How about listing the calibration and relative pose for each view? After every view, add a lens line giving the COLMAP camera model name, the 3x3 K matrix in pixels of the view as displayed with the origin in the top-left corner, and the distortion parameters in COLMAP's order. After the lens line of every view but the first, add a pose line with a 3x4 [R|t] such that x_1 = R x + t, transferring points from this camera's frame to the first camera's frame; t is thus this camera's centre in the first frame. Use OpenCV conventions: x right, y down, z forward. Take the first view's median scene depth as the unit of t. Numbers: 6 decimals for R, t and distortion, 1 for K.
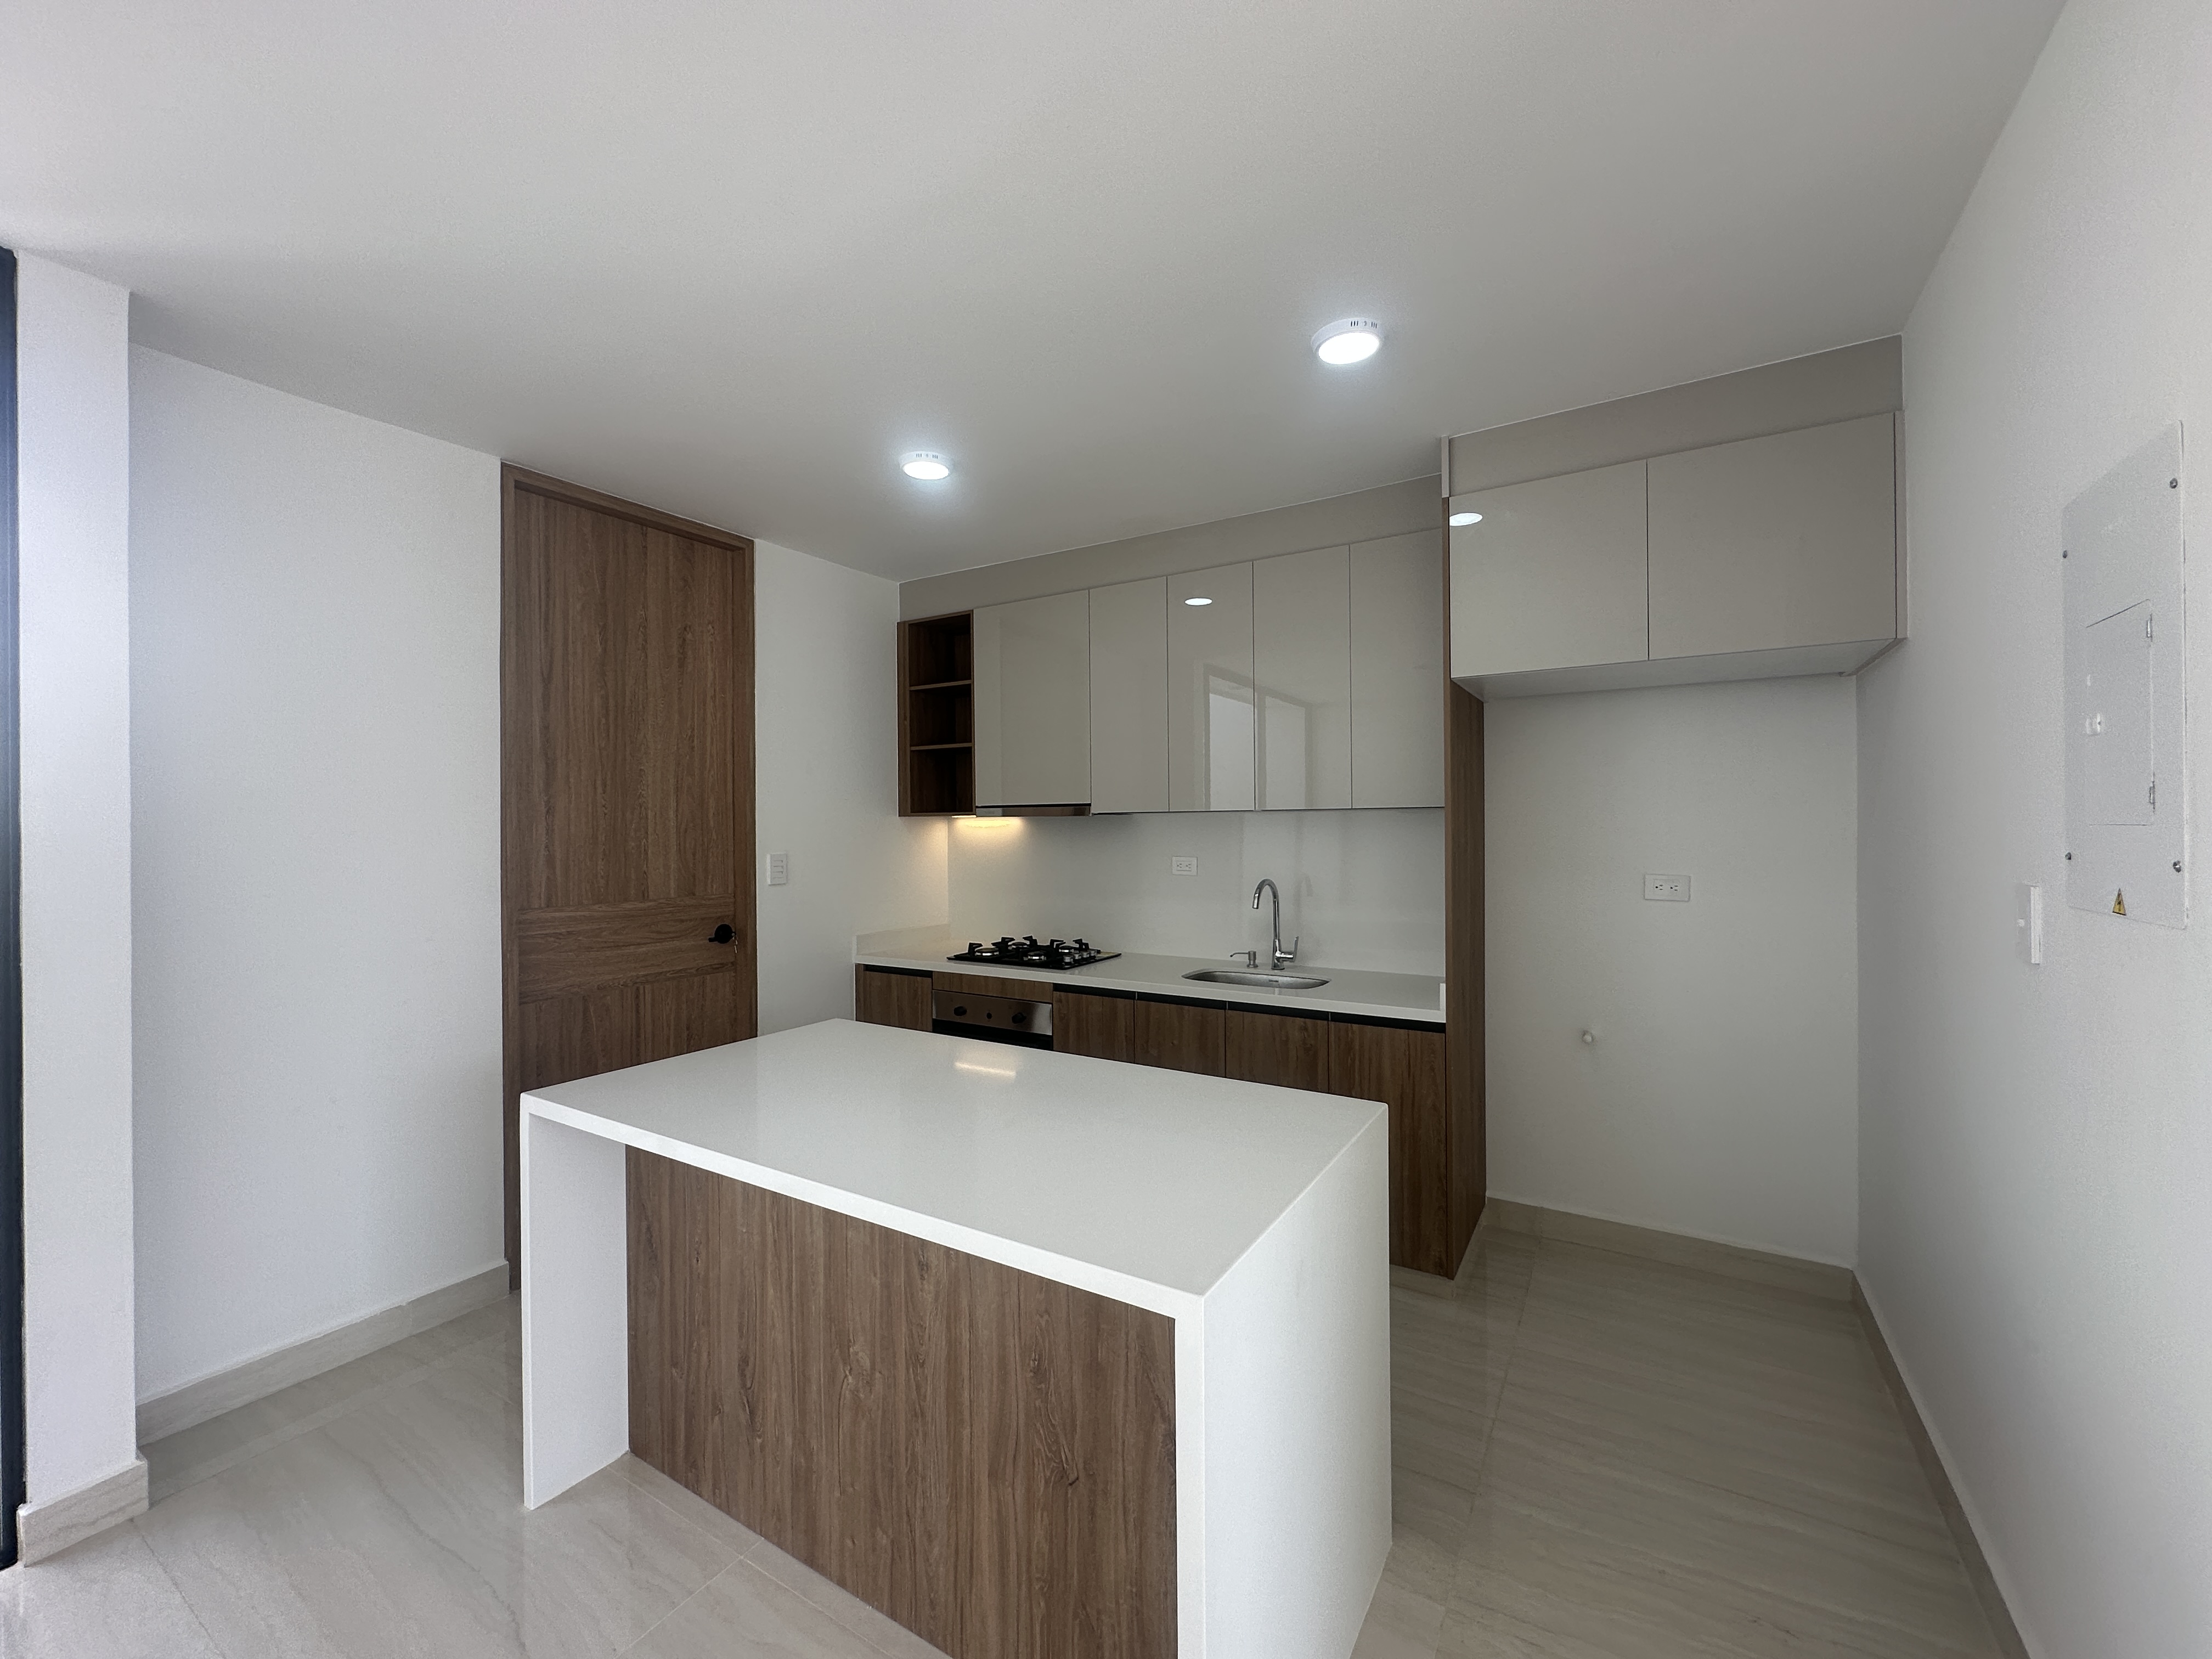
lens RADIAL K [[887.2, 0, 1109.3], [0, 887.2, 826.7], [0, 0, 1]] dist [-0.004181, 0.000403]
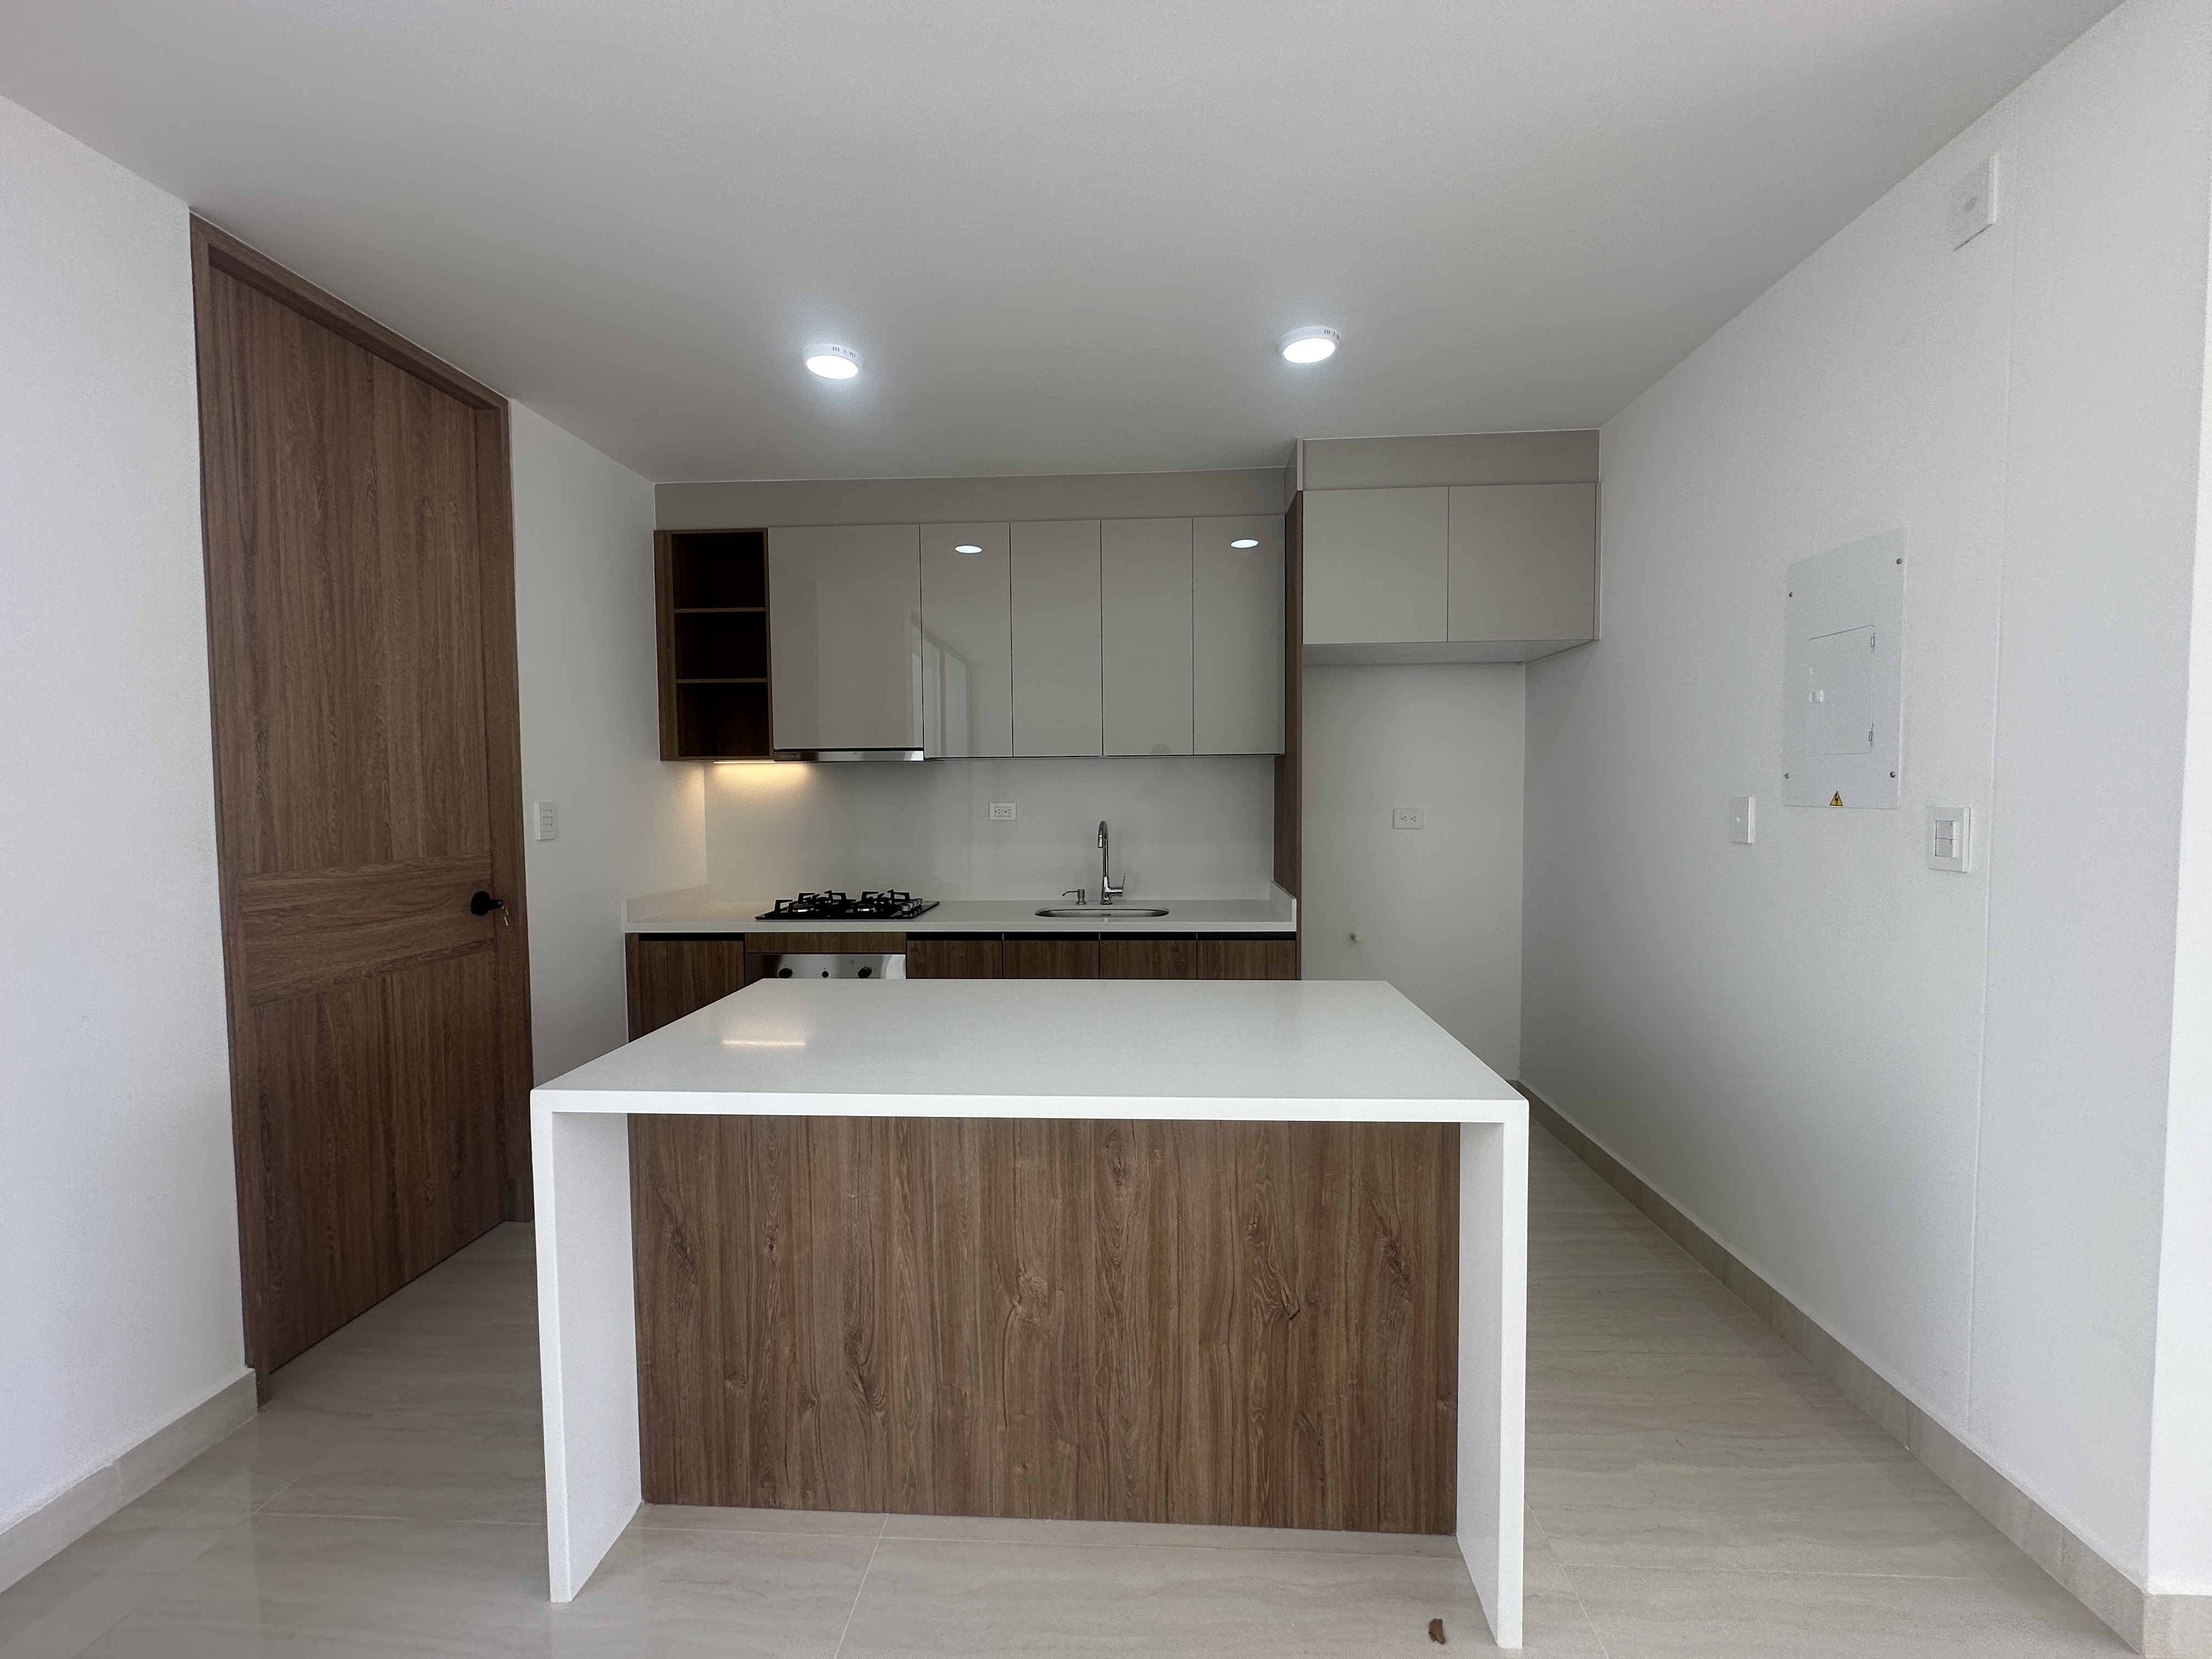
lens RADIAL K [[887.2, 0, 1113.3], [0, 887.2, 826.9], [0, 0, 1]] dist [-0.004181, 0.000403]
pose [[0.878826, -0.020940, 0.476683, -0.394245], [0.001810, 0.999176, 0.040555, 0.028020], [-0.477139, -0.034778, 0.878140, 0.059716]]
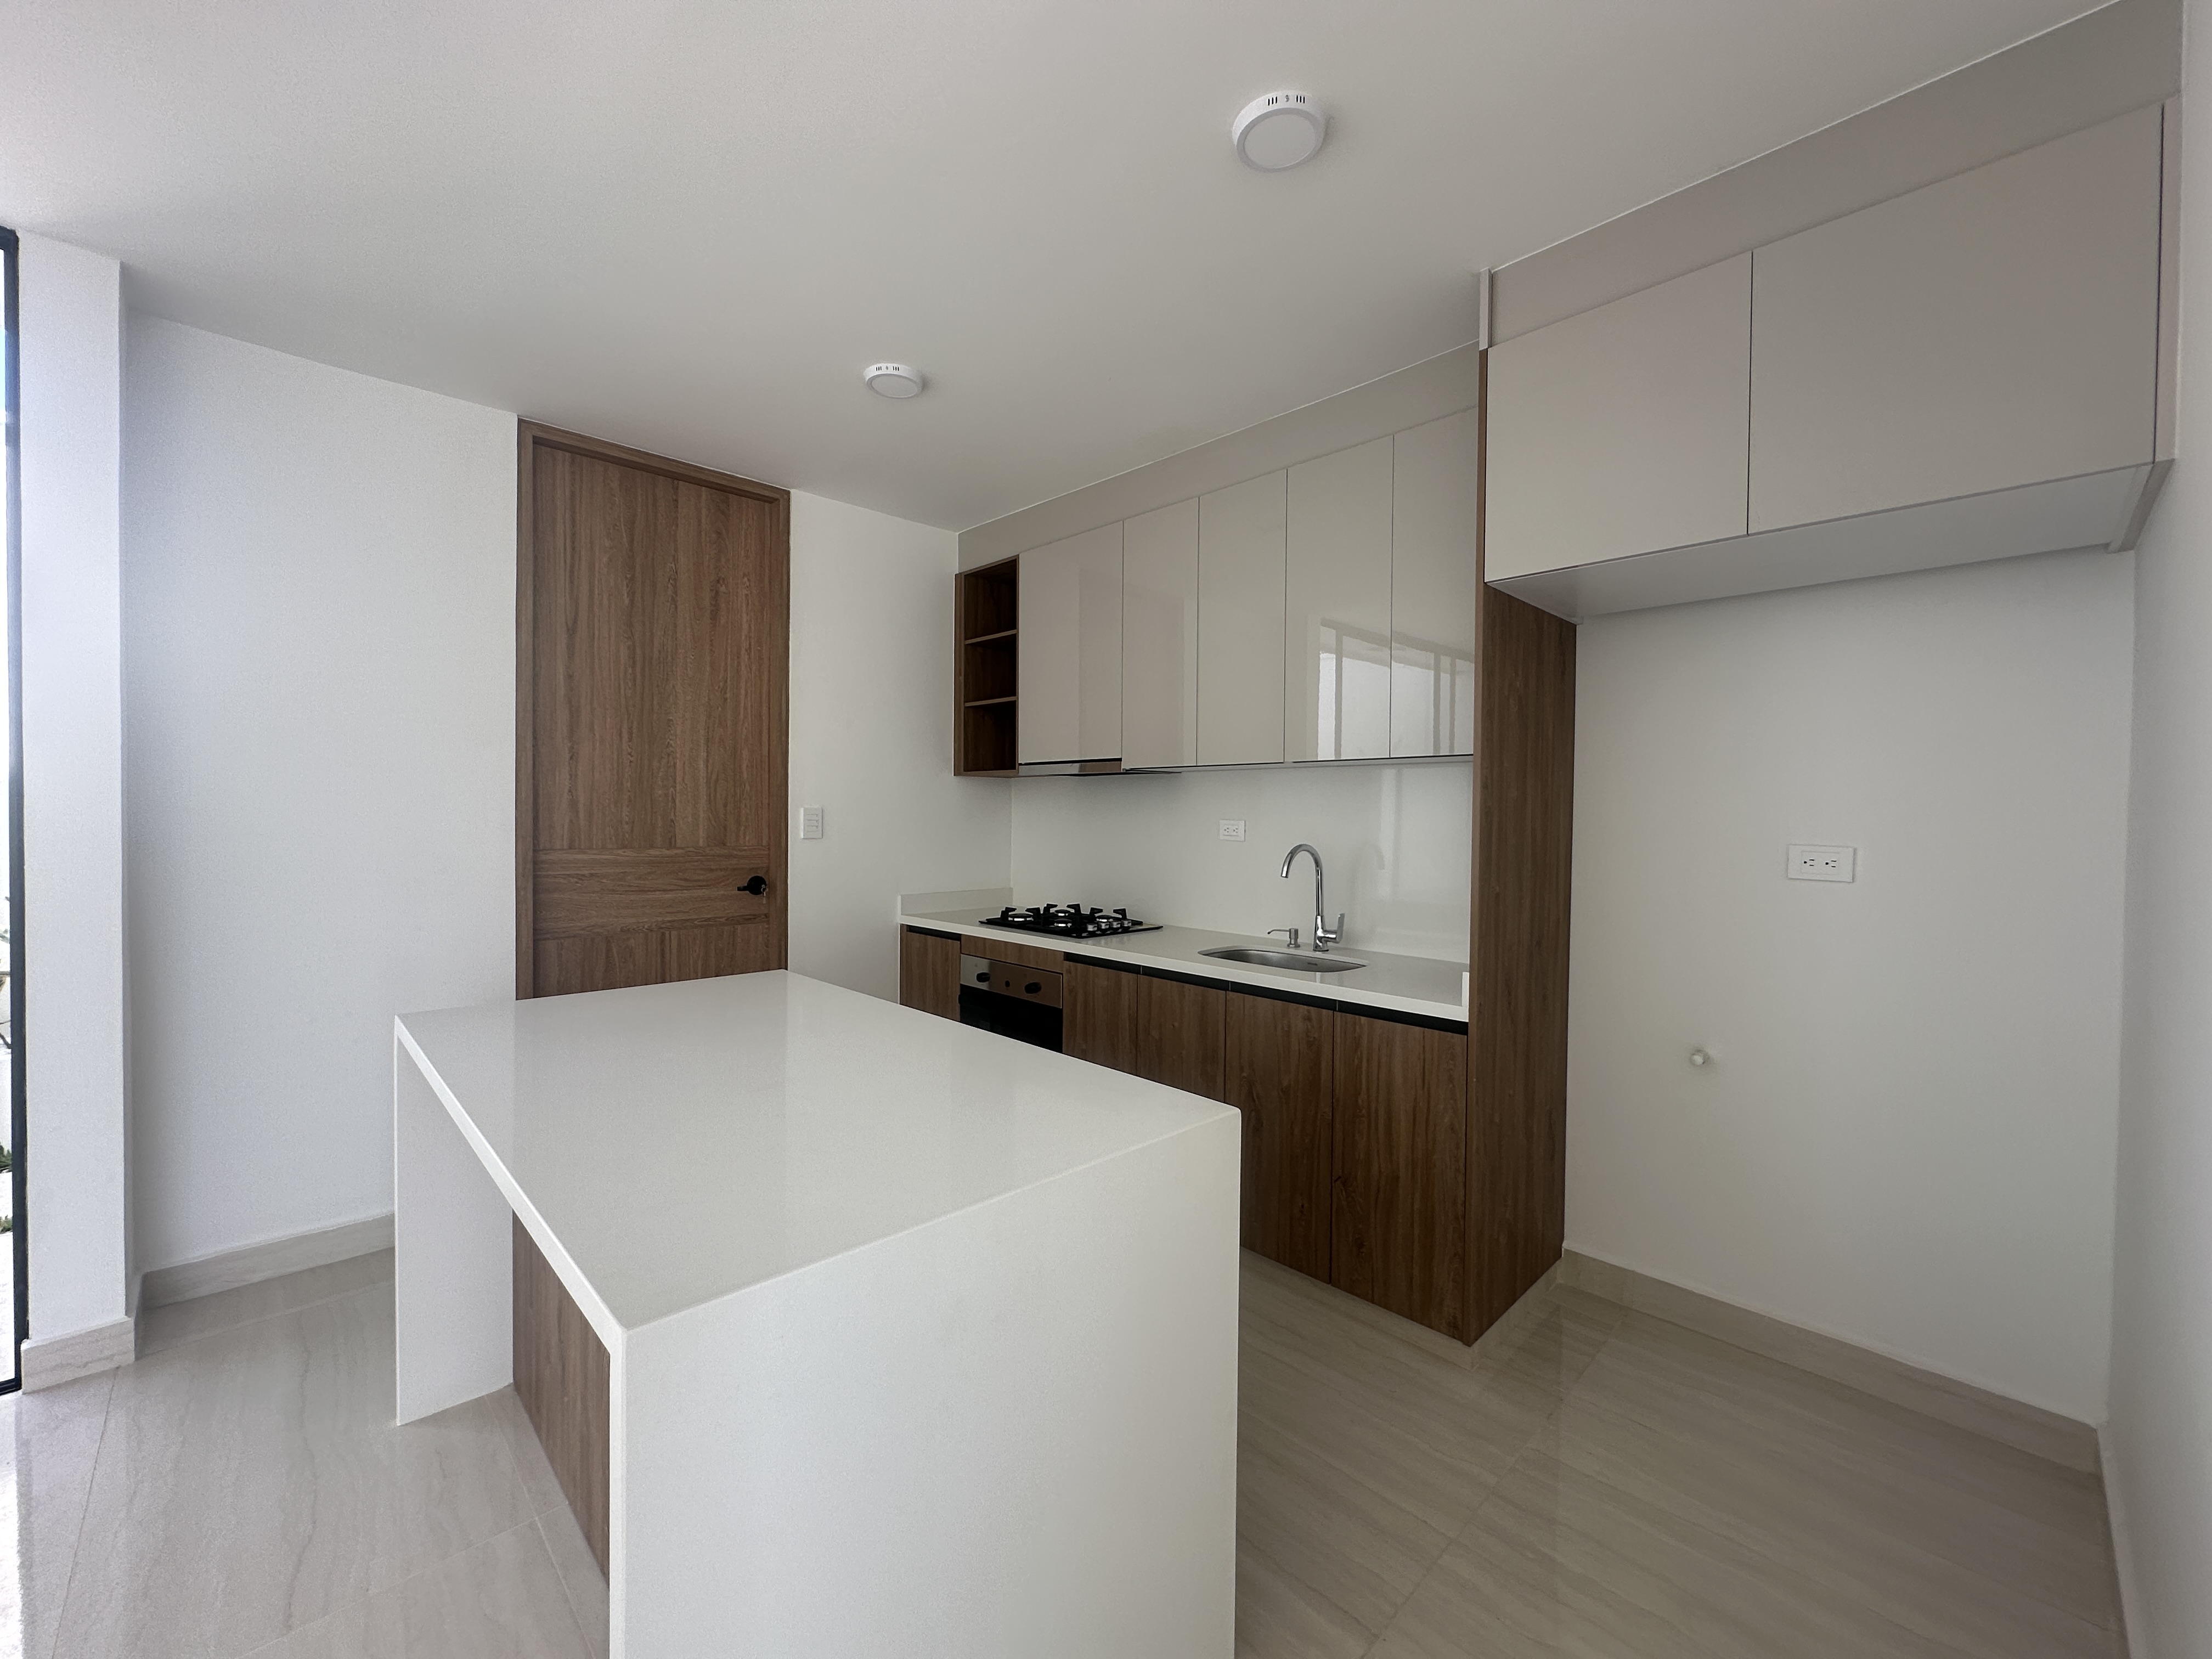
lens RADIAL K [[887.2, 0, 1107.1], [0, 887.2, 827.8], [0, 0, 1]] dist [-0.004181, 0.000403]
pose [[0.969407, 0.021151, -0.244545, 0.244993], [-0.017393, 0.999695, 0.017519, 0.038399], [0.244841, -0.012730, 0.969480, 0.152356]]
